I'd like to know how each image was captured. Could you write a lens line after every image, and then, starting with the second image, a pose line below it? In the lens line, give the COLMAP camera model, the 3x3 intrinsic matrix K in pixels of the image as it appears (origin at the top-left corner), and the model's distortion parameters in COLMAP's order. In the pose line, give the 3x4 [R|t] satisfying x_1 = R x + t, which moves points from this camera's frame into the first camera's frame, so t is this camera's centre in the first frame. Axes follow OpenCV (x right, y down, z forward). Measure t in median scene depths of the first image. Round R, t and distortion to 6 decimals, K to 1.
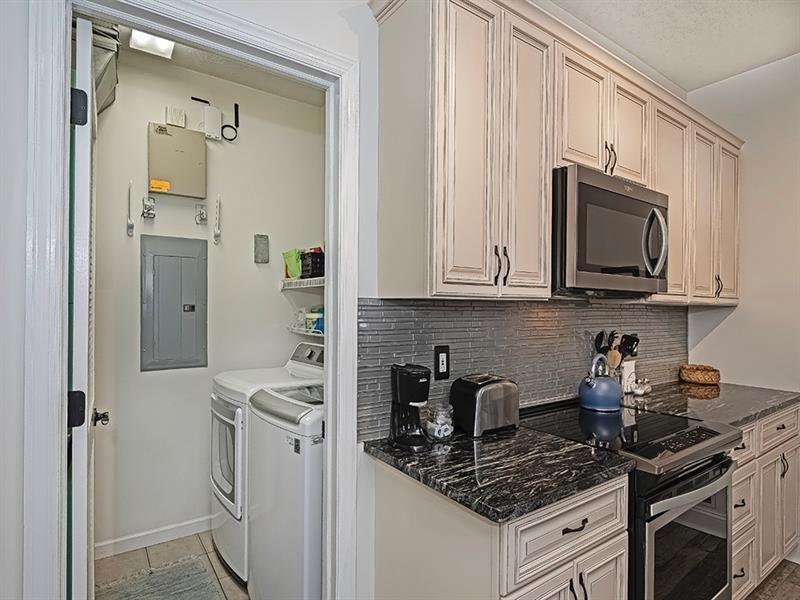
lens RADIAL K [[431.4, 0, 400.0], [0, 431.4, 309.3], [0, 0, 1]] dist [0.000657, 0.000014]
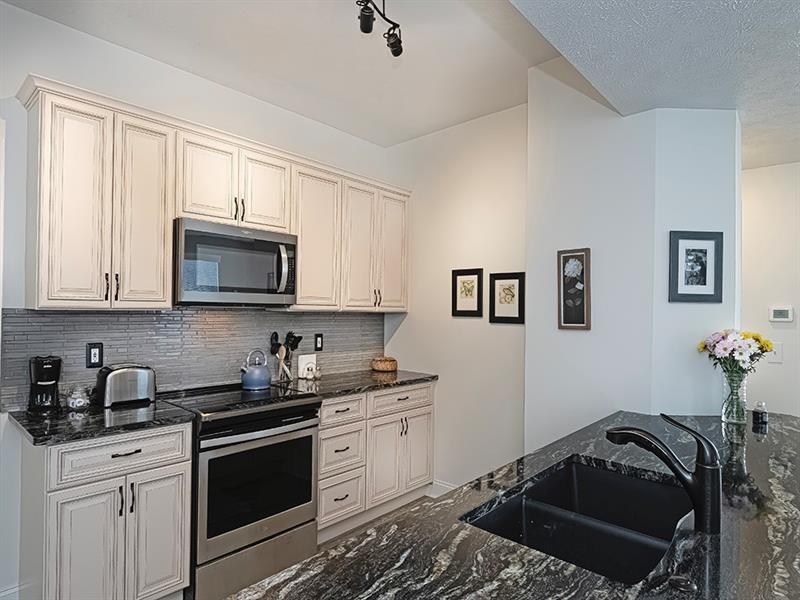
lens RADIAL K [[452.8, 0, 399.0], [0, 452.8, 310.5], [0, 0, 1]] dist [0.002619, -0.000239]
pose [[0.976594, 0.003059, 0.215068, 0.772374], [-0.002599, 0.999994, -0.002419, -0.017993], [-0.215074, 0.001803, 0.976596, -0.642087]]
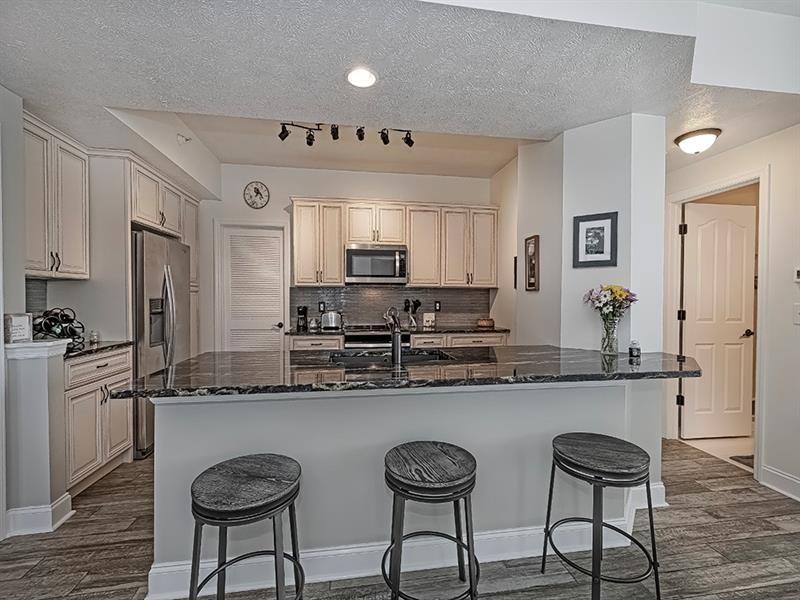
lens RADIAL K [[353.2, 0, 410.4], [0, 353.2, 300.1], [0, 0, 1]] dist [0.000589, -0.000027]
pose [[0.903804, -0.005196, -0.427916, 1.898601], [0.004476, 0.999986, -0.002690, 0.087951], [0.427924, 0.000516, 0.903815, -1.122771]]
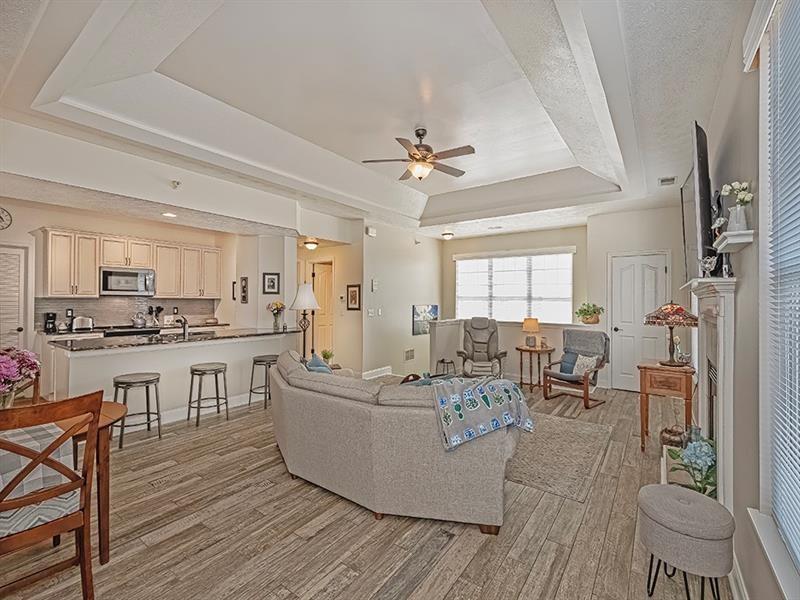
lens RADIAL K [[353.2, 0, 410.4], [0, 353.2, 300.1], [0, 0, 1]] dist [0.000589, -0.000027]
pose [[0.941613, -0.003389, 0.336681, 2.084504], [0.003628, 0.999993, -0.000082, 0.016043], [-0.336679, 0.001298, 0.941619, -3.326010]]
